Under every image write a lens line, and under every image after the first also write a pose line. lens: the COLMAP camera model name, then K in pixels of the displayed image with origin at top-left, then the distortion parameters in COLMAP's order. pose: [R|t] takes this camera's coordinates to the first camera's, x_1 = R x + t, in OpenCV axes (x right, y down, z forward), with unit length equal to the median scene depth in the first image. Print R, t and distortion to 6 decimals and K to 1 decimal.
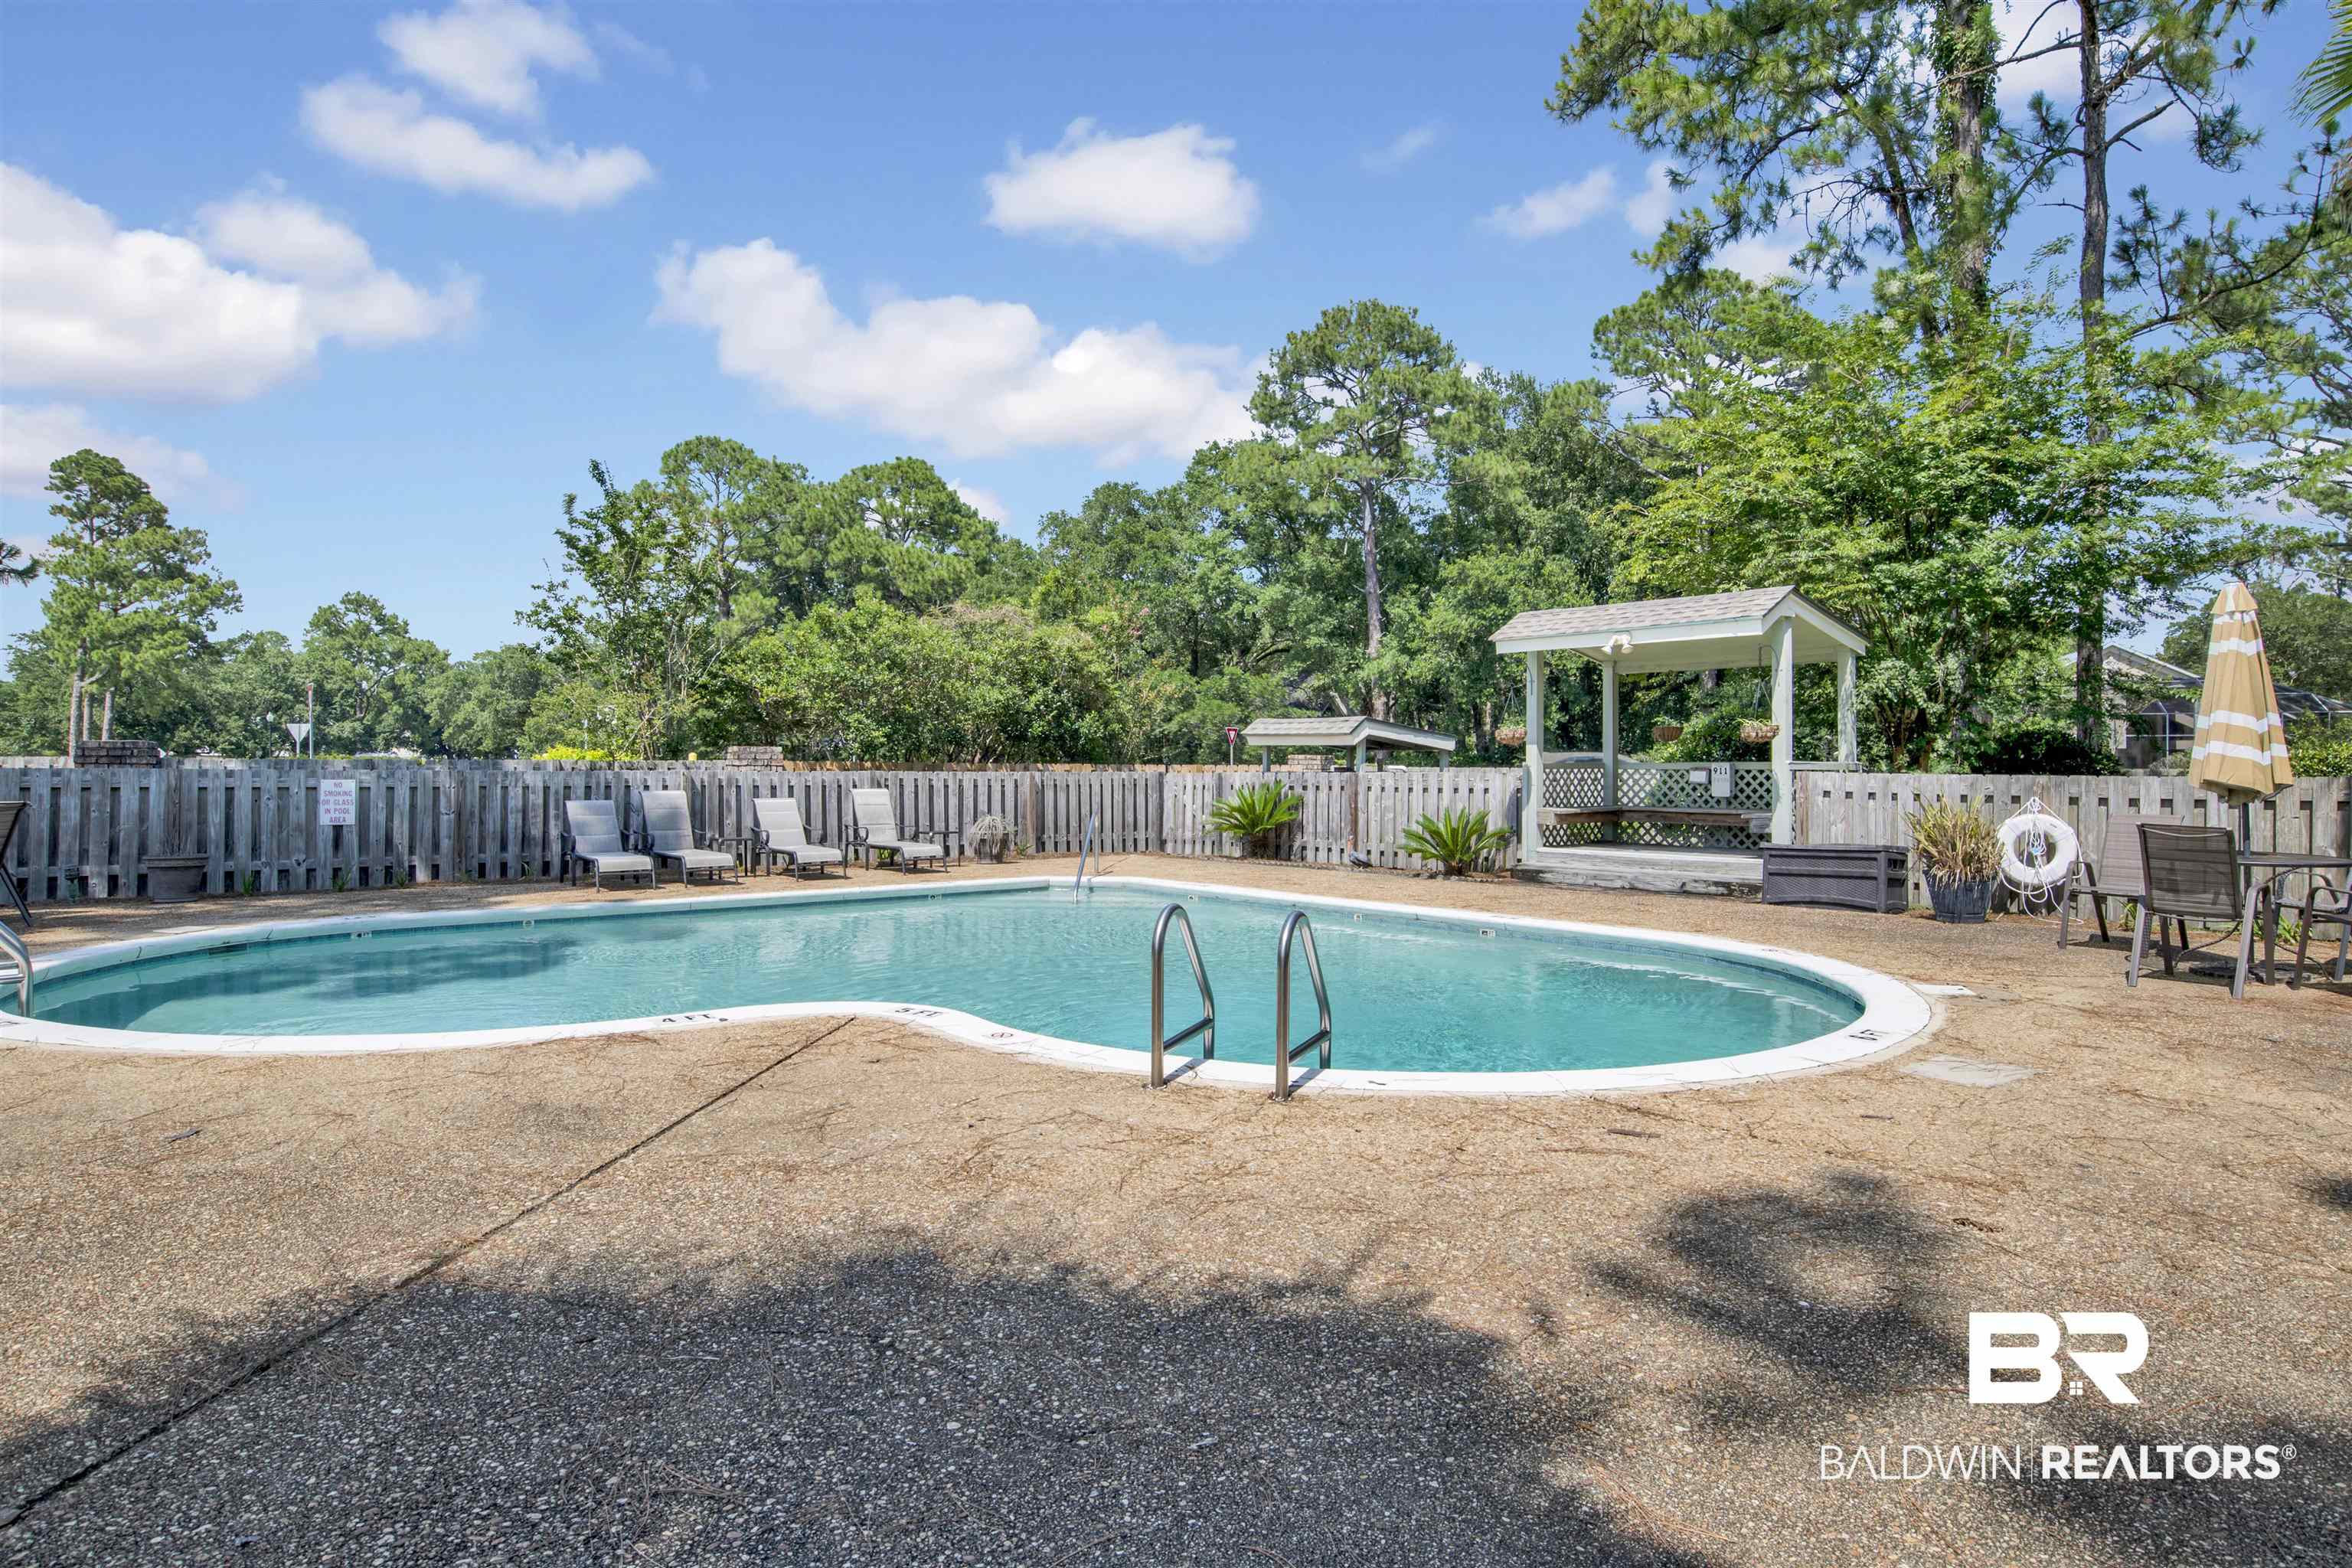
lens RADIAL K [[1272.1, 0, 1176.2], [0, 1272.1, 789.3], [0, 0, 1]] dist [0.005603, 0.000746]
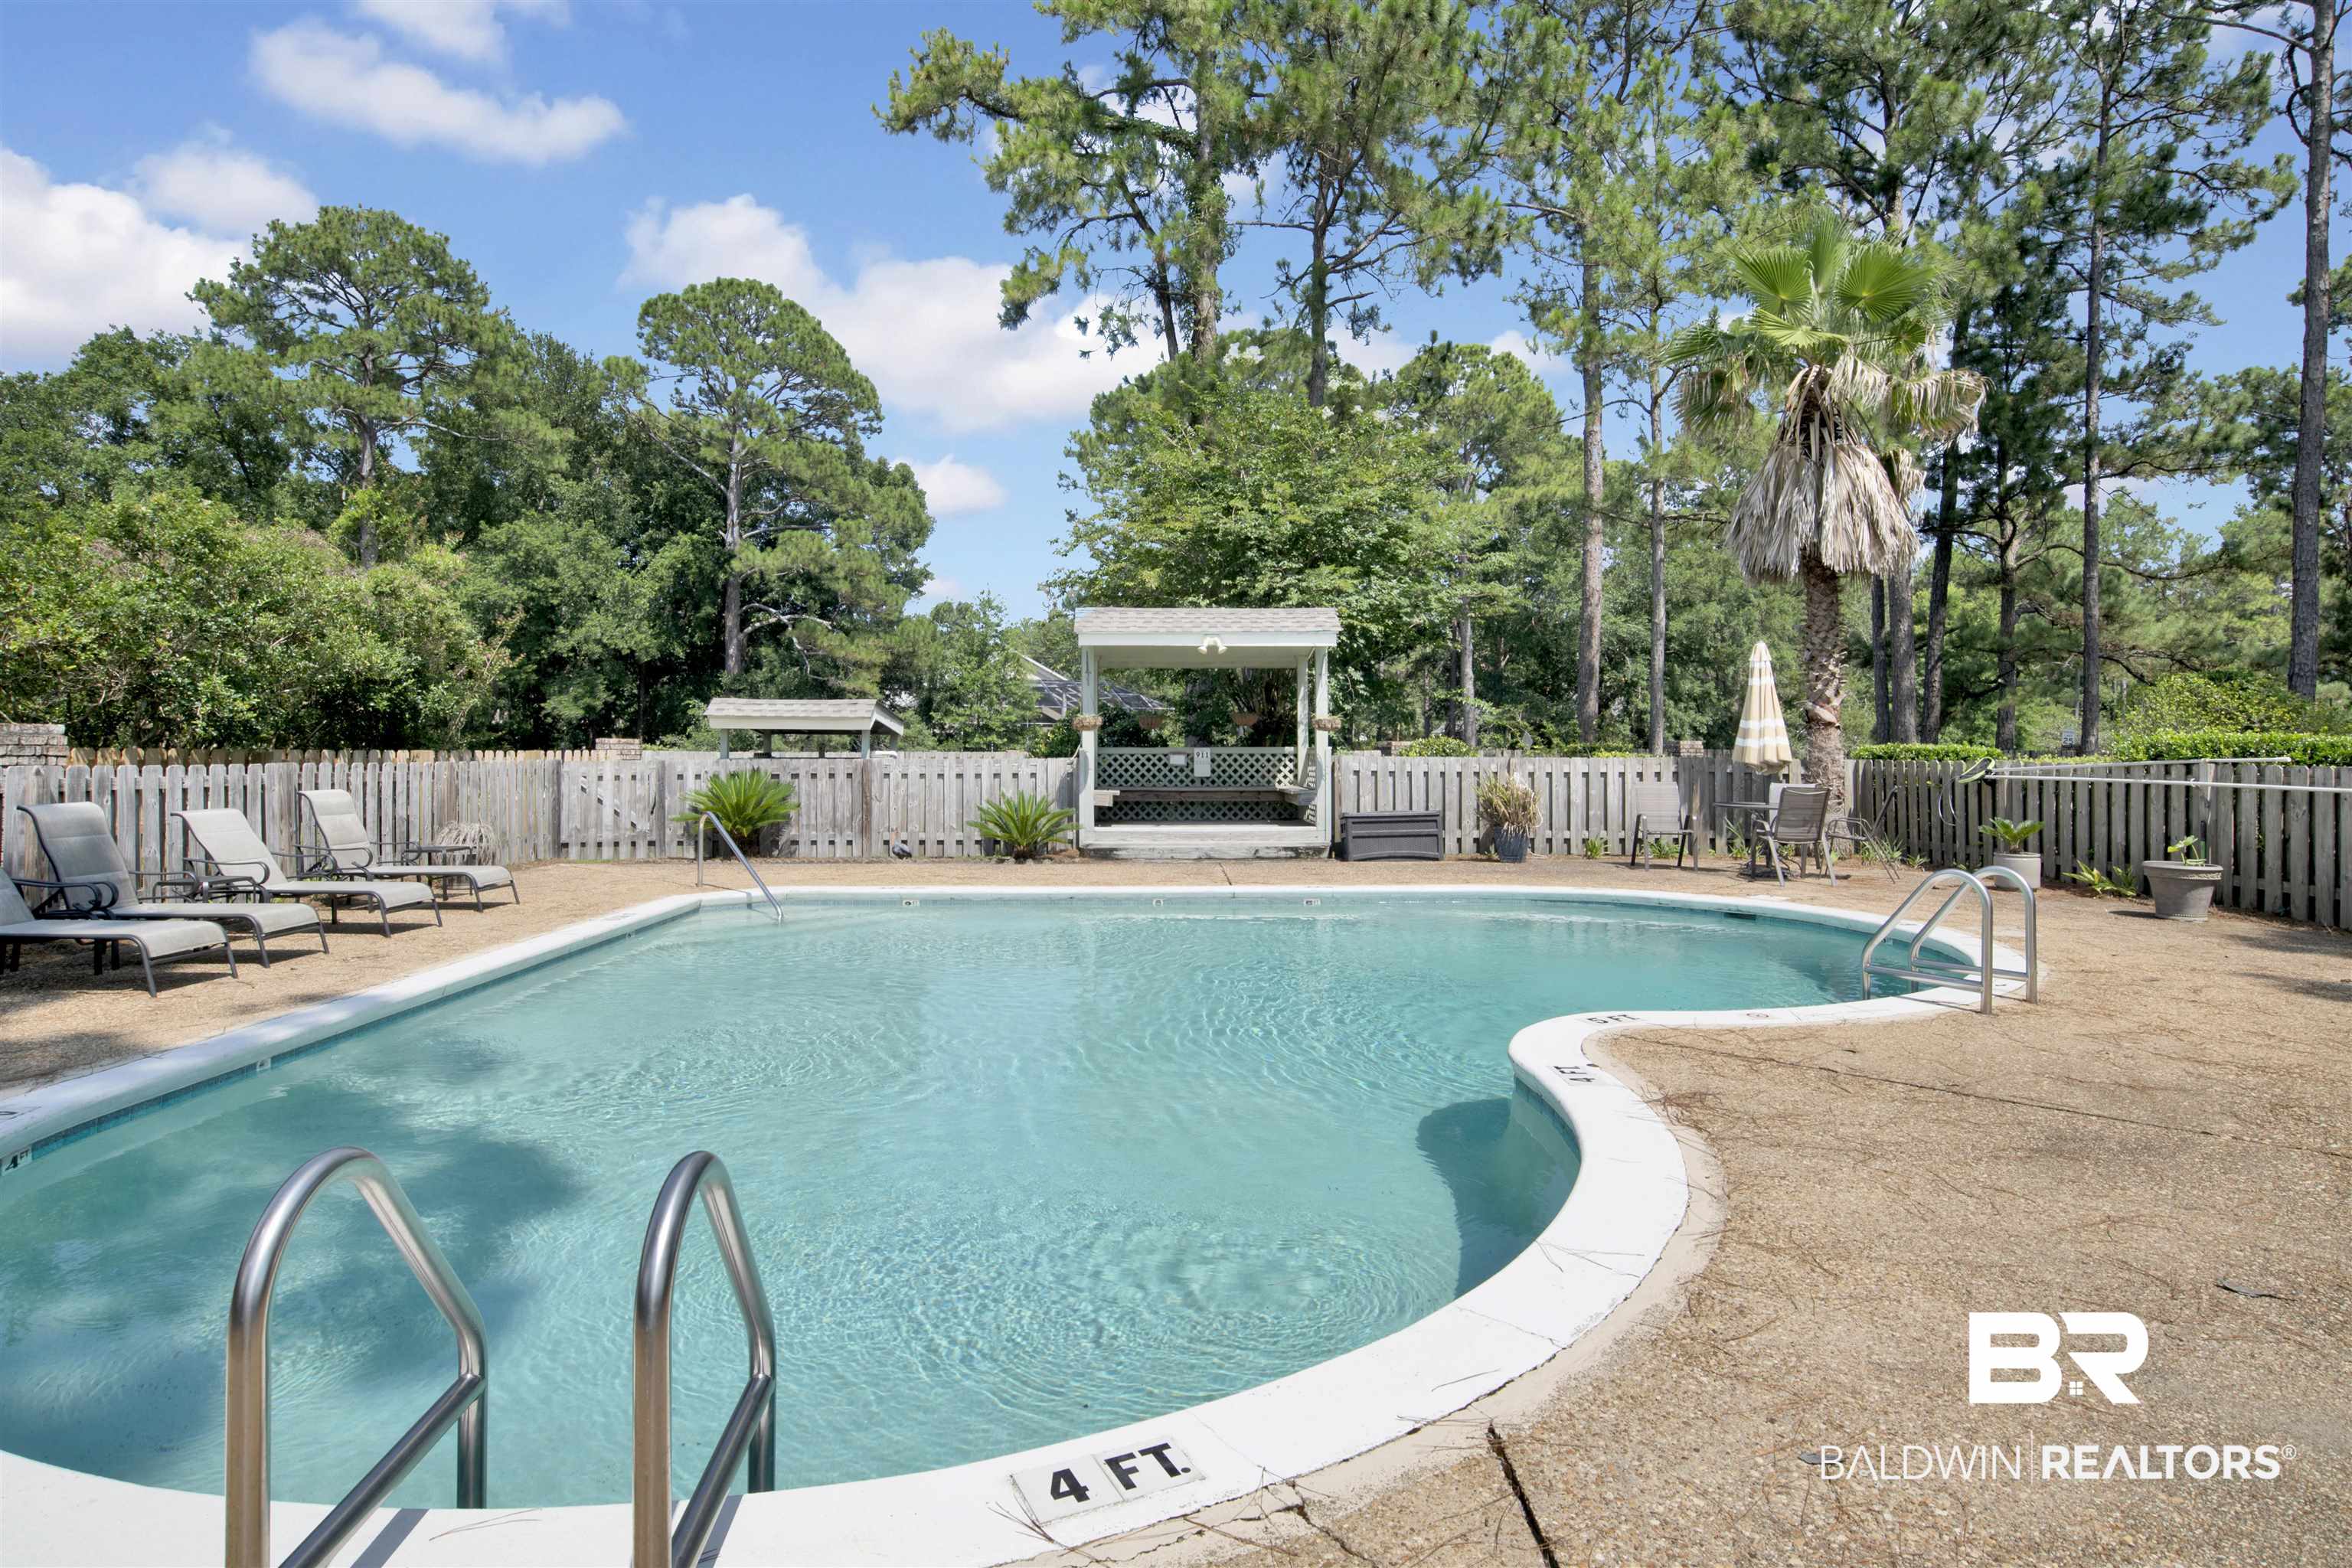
lens RADIAL K [[1227.5, 0, 1174.5], [0, 1227.5, 769.5], [0, 0, 1]] dist [-0.032928, 0.000161]
pose [[0.672595, -0.014949, 0.739860, -0.364463], [0.014857, 0.999867, 0.006696, -0.007579], [-0.739862, 0.006488, 0.672728, 0.212661]]
